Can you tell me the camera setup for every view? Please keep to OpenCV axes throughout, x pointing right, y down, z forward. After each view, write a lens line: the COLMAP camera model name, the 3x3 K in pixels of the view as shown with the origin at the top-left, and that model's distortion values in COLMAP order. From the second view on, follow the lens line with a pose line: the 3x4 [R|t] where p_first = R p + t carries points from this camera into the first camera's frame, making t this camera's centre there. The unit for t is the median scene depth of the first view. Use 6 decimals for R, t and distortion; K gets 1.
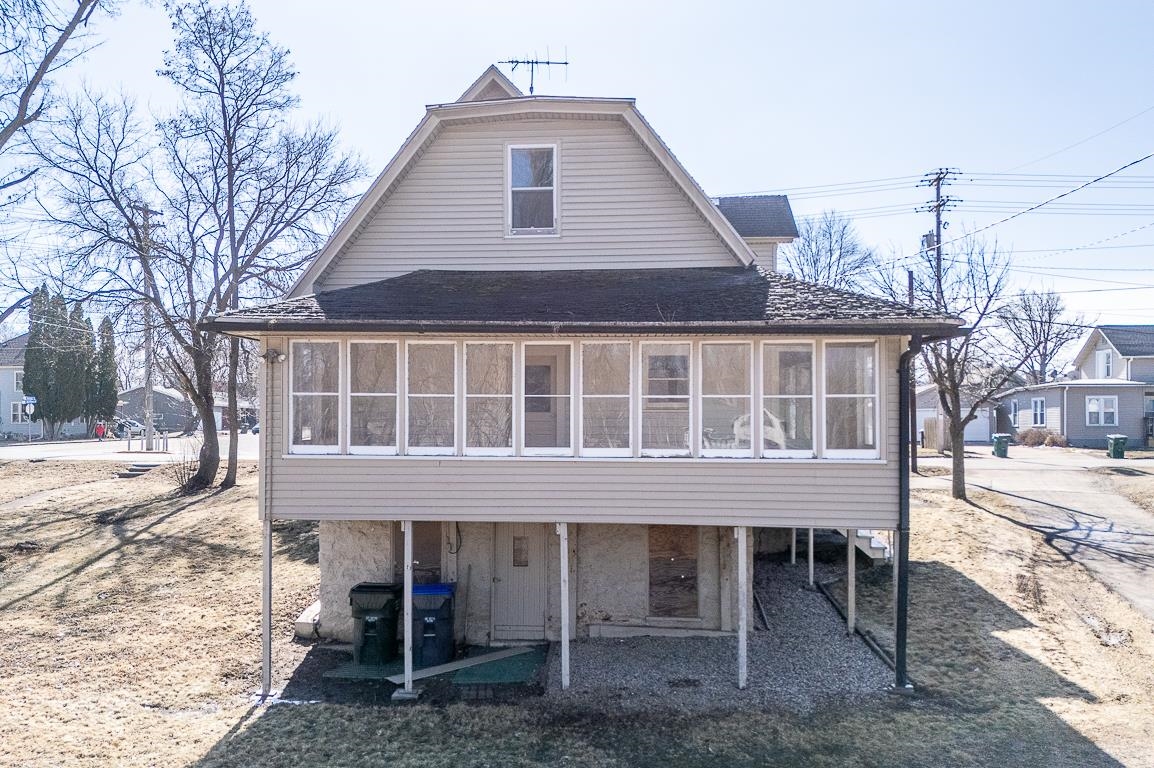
lens RADIAL K [[859.2, 0, 576.7], [0, 859.2, 415.1], [0, 0, 1]] dist [0.034321, -0.000922]
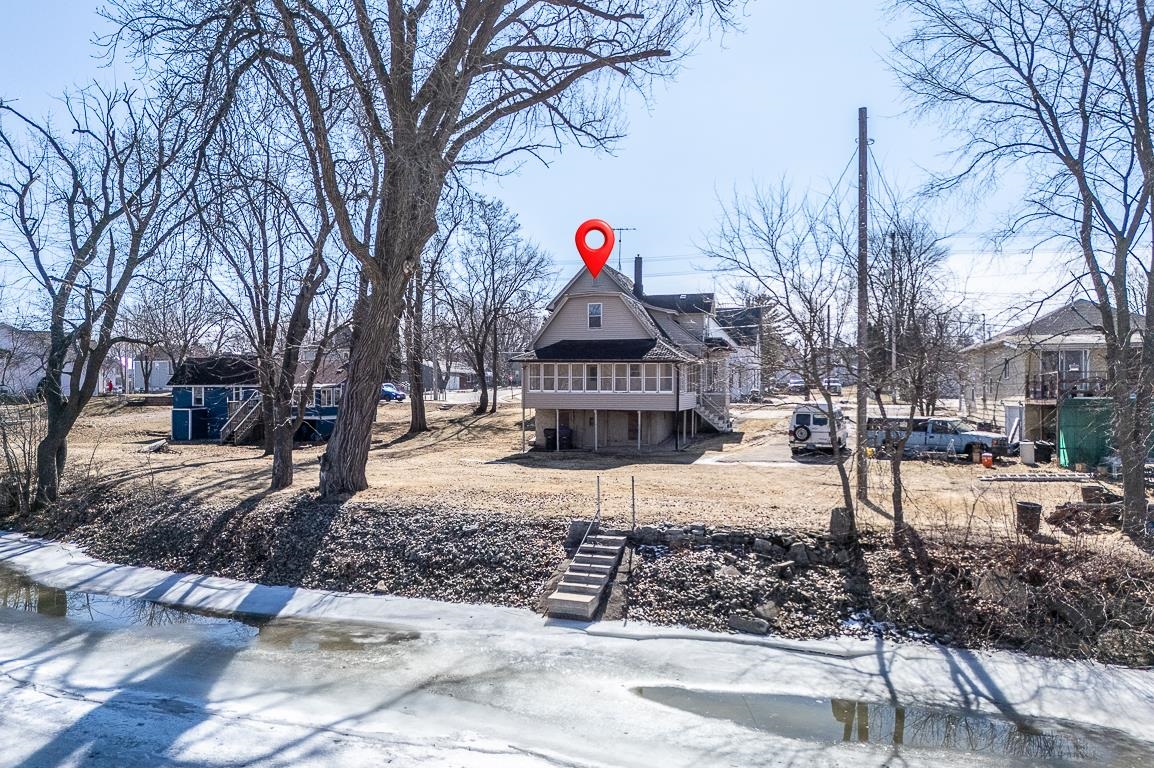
lens RADIAL K [[836.9, 0, 576.4], [0, 836.9, 362.7], [0, 0, 1]] dist [0.000863, -0.001260]
pose [[0.975111, -0.004996, -0.221661, 0.638077], [0.001114, 0.999844, -0.017635, -0.018270], [0.221714, 0.016949, 0.974964, -2.352406]]
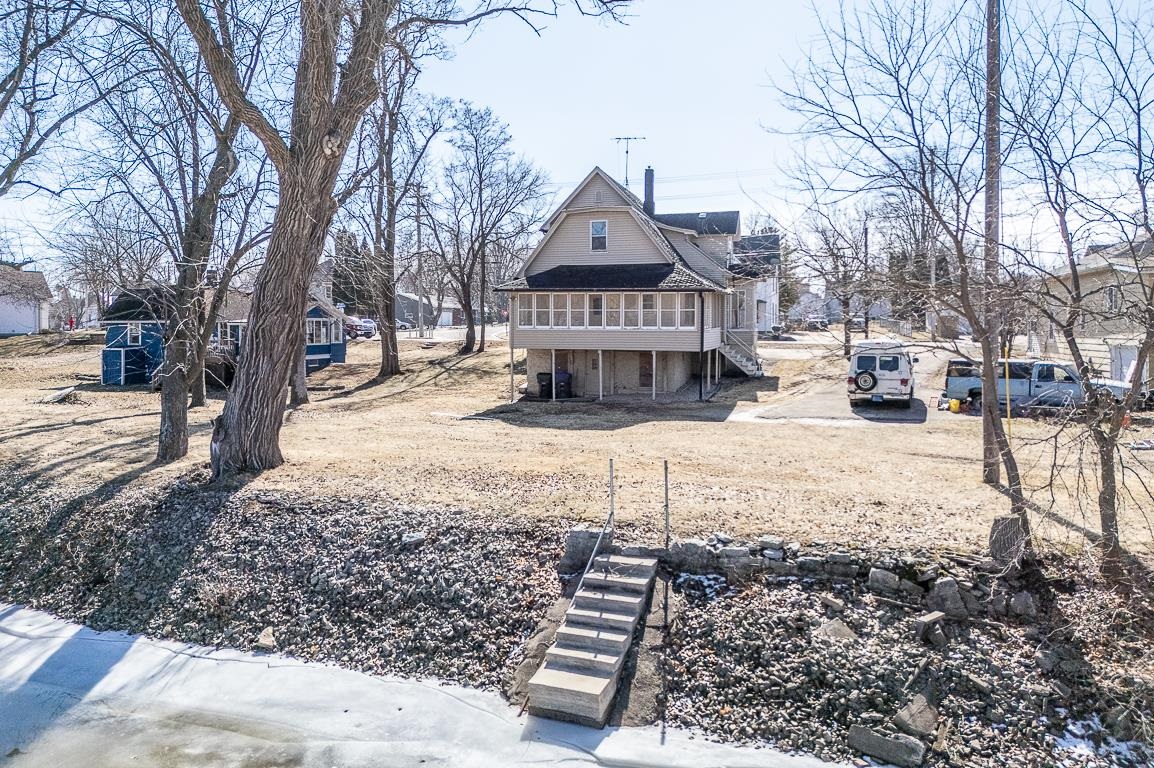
lens RADIAL K [[836.9, 0, 576.4], [0, 836.9, 362.7], [0, 0, 1]] dist [0.000863, -0.001260]
pose [[0.975179, 0.010983, -0.221147, 0.500094], [0.002000, 0.998291, 0.058401, -0.007439], [0.221411, -0.057393, 0.973490, -1.750576]]
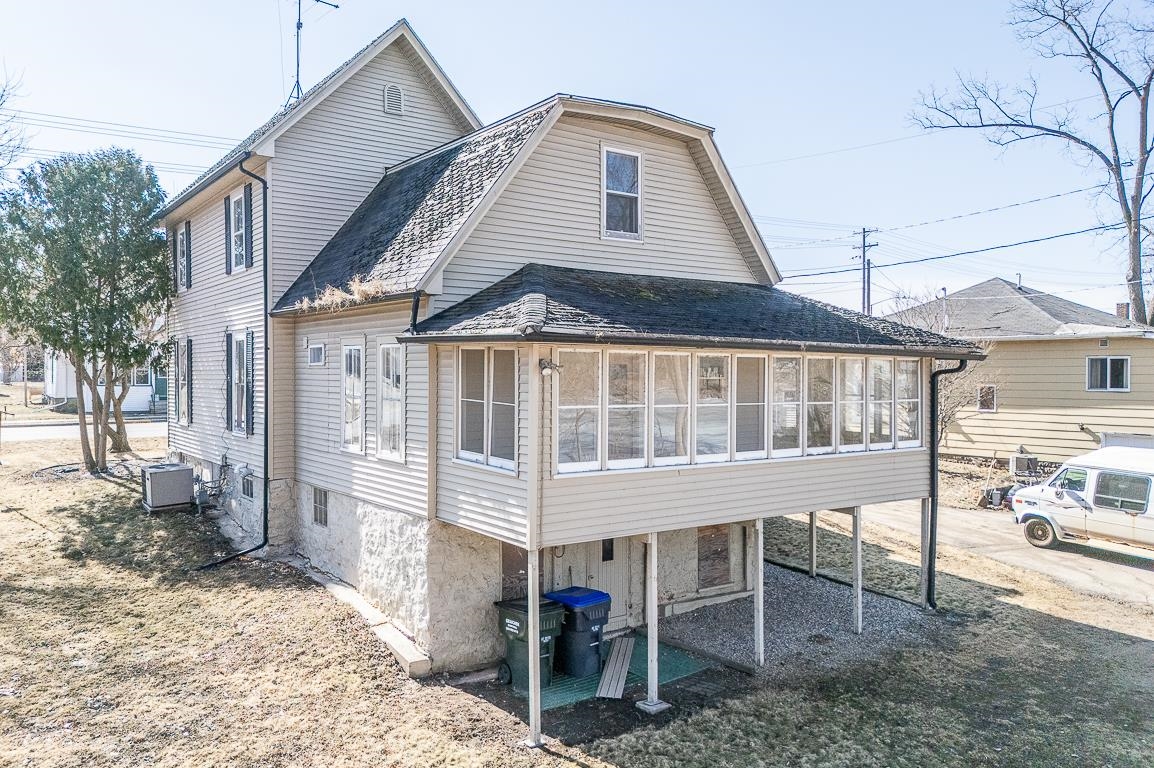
lens RADIAL K [[838.8, 0, 538.0], [0, 838.8, 383.5], [0, 0, 1]] dist [0.036363, -0.003731]
pose [[0.773722, -0.009362, 0.633456, -0.783117], [-0.010328, 0.999572, 0.027389, -0.064074], [-0.633441, -0.027734, 0.773294, 0.289556]]
